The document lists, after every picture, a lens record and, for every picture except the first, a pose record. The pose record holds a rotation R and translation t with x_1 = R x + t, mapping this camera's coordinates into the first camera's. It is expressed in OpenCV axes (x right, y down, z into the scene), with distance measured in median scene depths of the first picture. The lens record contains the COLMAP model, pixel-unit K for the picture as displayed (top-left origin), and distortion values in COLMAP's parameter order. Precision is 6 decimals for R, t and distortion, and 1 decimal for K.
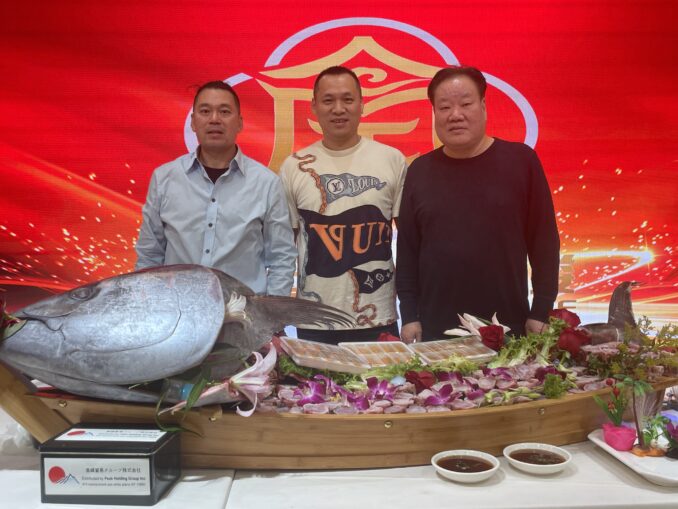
lens RADIAL K [[671.8, 0, 339.5], [0, 671.8, 248.4], [0, 0, 1]] dist [0.107094, -0.162514]
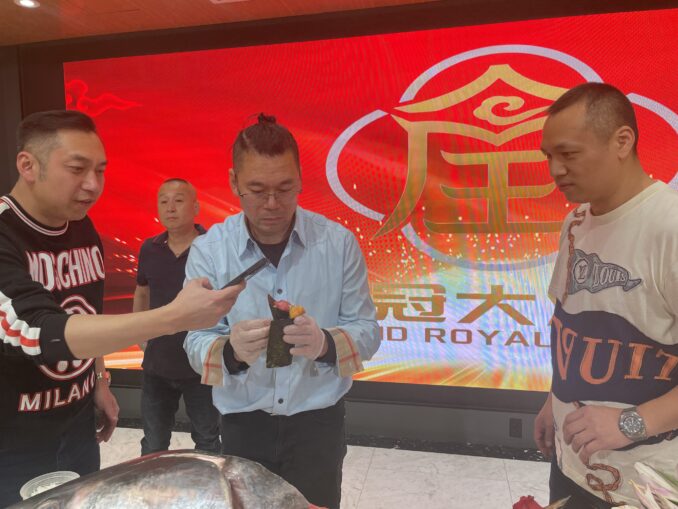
lens RADIAL K [[515.1, 0, 336.6], [0, 515.1, 252.8], [0, 0, 1]] dist [0.088954, -0.121660]
pose [[0.964778, 0.016591, -0.262542, 0.025005], [-0.005225, 0.999021, 0.043935, -0.176204], [0.263014, -0.041016, 0.963920, 0.476513]]
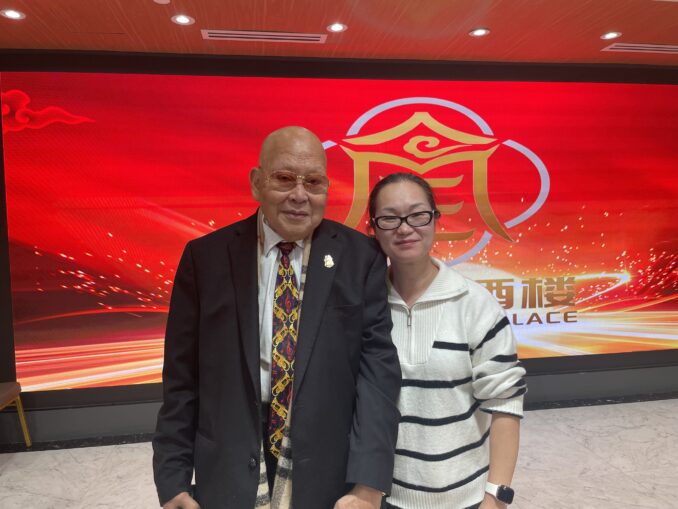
lens RADIAL K [[515.1, 0, 336.6], [0, 515.1, 252.8], [0, 0, 1]] dist [0.088954, -0.121660]
pose [[0.994679, -0.015407, 0.101863, -0.583046], [0.014537, 0.999851, 0.009276, -0.142306], [-0.101990, -0.007746, 0.994755, 0.079612]]
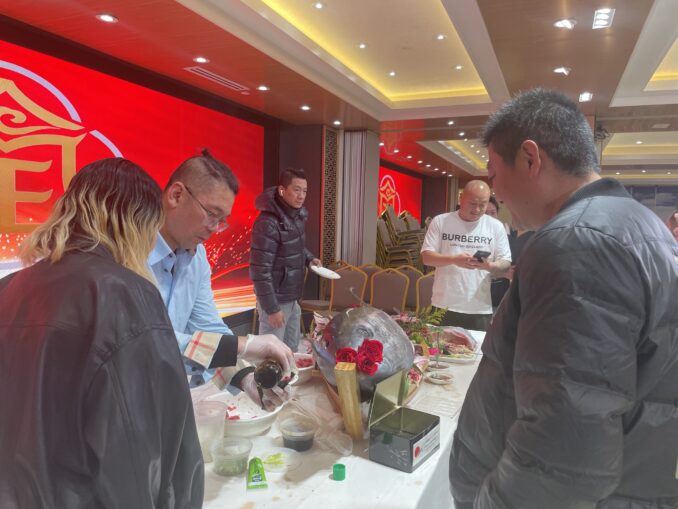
lens RADIAL K [[515.1, 0, 329.8], [0, 515.1, 249.1], [0, 0, 1]] dist [0.087792, -0.119623]
pose [[0.444778, -0.032938, 0.895035, -1.239393], [0.014811, 0.999457, 0.029420, -0.147531], [-0.895518, 0.000171, 0.445024, 0.417947]]
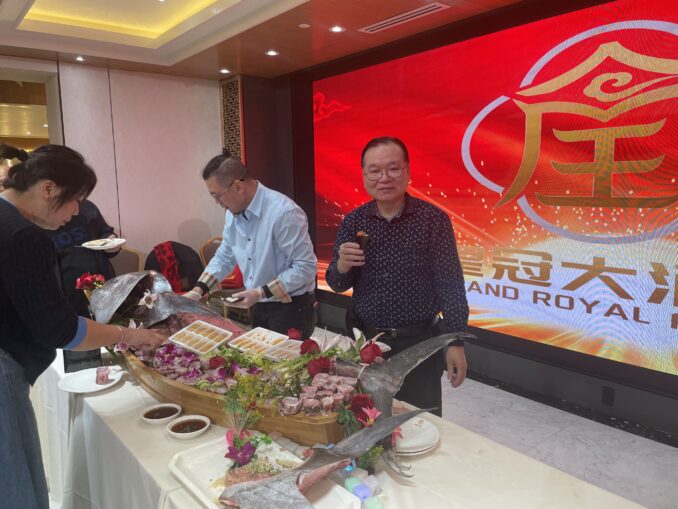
lens RADIAL K [[514.0, 0, 333.7], [0, 514.0, 250.5], [0, 0, 1]] dist [0.087123, -0.118354]
pose [[0.597997, 0.106226, -0.794428, 1.120902], [-0.027465, 0.993312, 0.112146, -0.198873], [0.801028, -0.045244, 0.596915, 0.467193]]
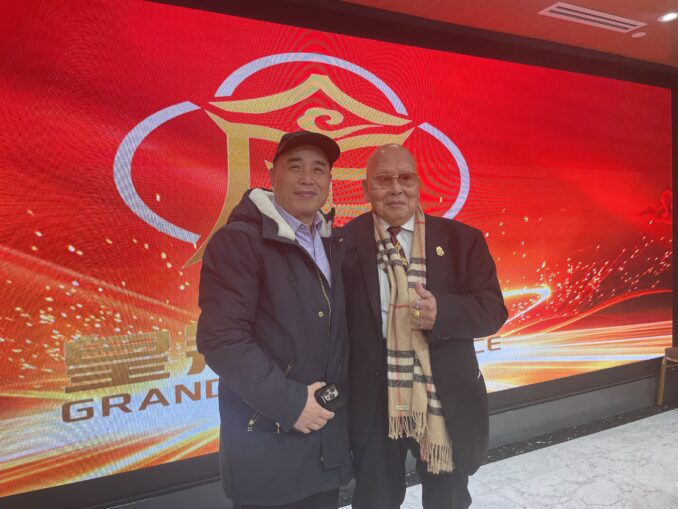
lens RADIAL K [[516.8, 0, 336.7], [0, 516.8, 248.0], [0, 0, 1]] dist [0.085467, -0.112264]
pose [[0.913011, -0.023951, 0.407231, -0.607628], [0.036047, 0.999107, -0.022056, -0.148228], [-0.406339, 0.034817, 0.913059, 0.875700]]
